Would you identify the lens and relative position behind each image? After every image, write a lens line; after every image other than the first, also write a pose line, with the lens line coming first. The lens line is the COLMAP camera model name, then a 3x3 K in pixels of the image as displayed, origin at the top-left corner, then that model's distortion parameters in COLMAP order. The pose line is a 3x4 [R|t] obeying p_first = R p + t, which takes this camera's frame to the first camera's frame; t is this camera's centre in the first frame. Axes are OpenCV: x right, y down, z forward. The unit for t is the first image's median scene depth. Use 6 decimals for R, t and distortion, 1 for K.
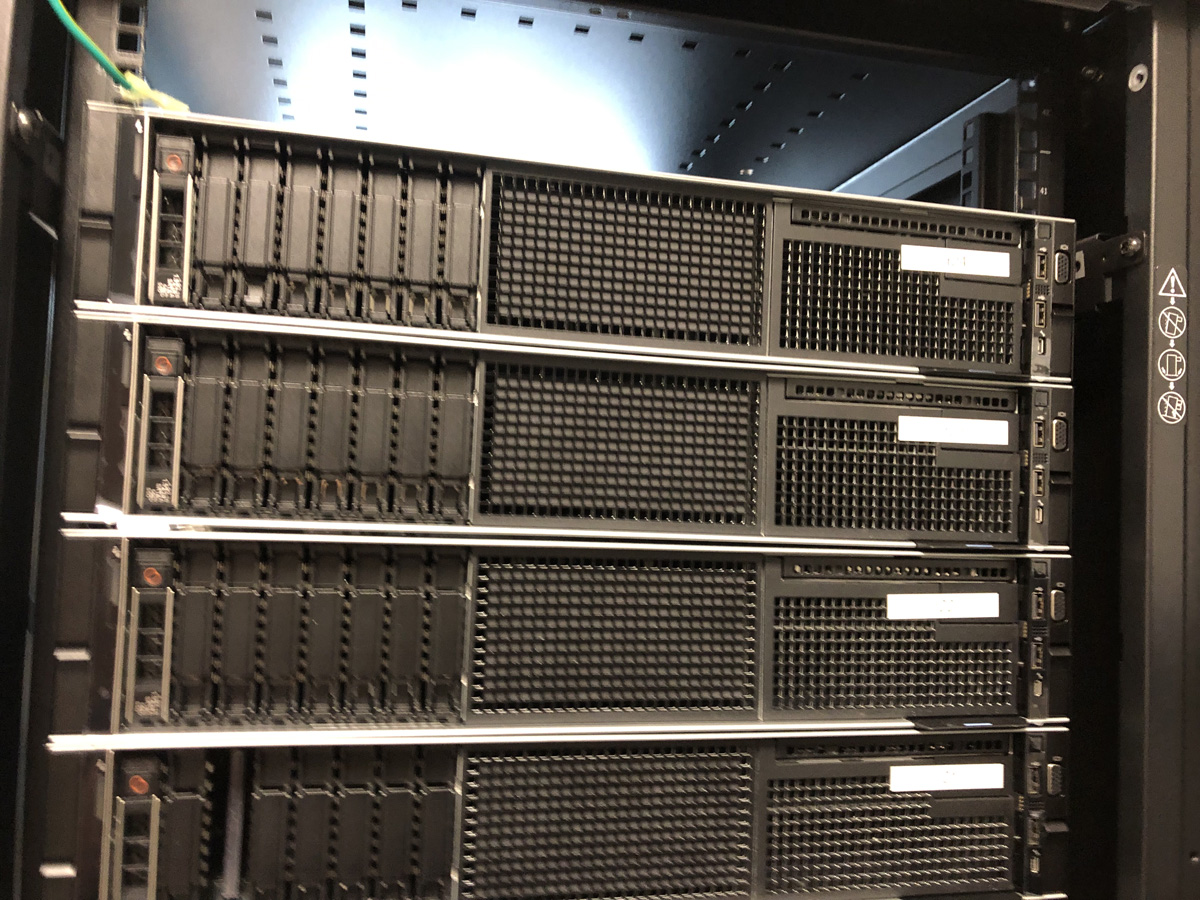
lens RADIAL K [[1018.6, 0, 600.0], [0, 1018.6, 450.0], [0, 0, 1]] dist [0.012259, -0.008585]
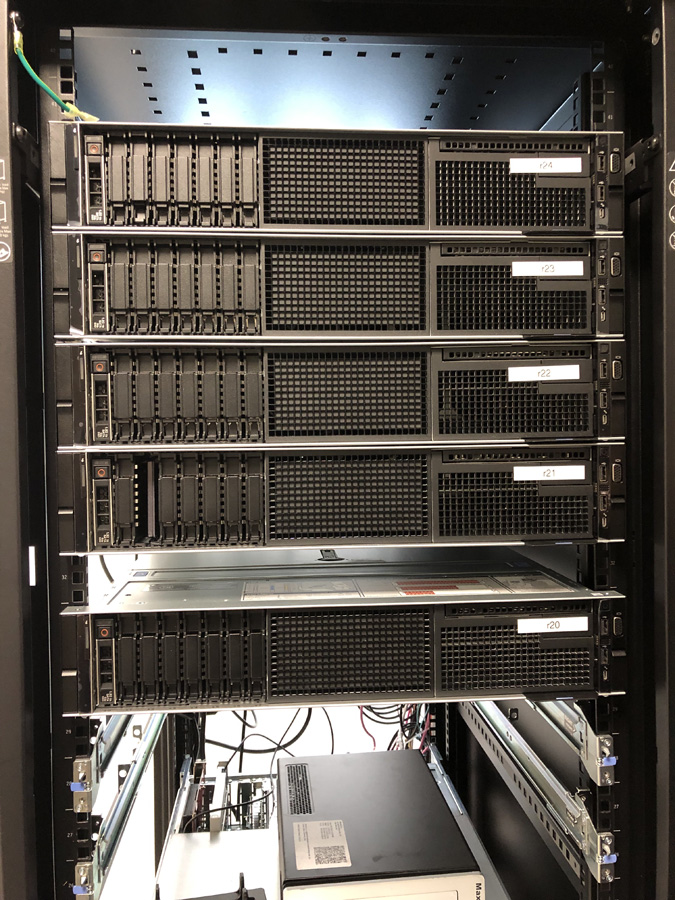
lens RADIAL K [[764.0, 0, 314.7], [0, 764.0, 447.6], [0, 0, 1]] dist [0.012259, -0.008585]
pose [[0.986560, -0.048268, -0.156109, 0.157919], [0.058619, 0.996329, 0.062394, 0.179292], [0.152524, -0.070706, 0.985767, -0.327144]]
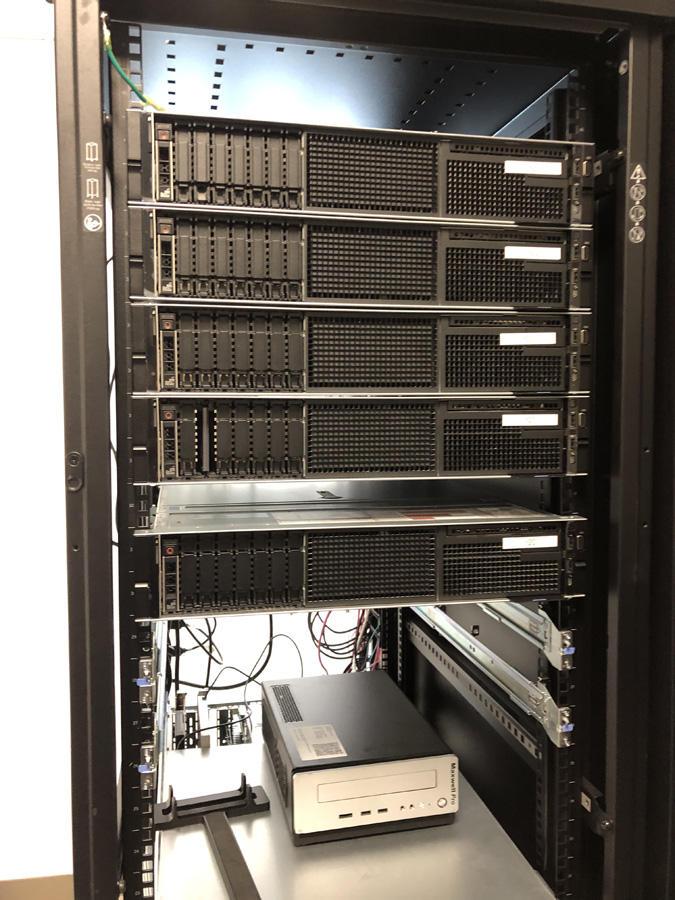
lens RADIAL K [[764.0, 0, 314.7], [0, 764.0, 447.6], [0, 0, 1]] dist [0.012259, -0.008585]
pose [[0.998691, -0.037712, -0.034554, -0.054391], [0.041258, 0.993248, 0.108428, 0.191671], [0.030232, -0.109712, 0.993504, -0.606249]]
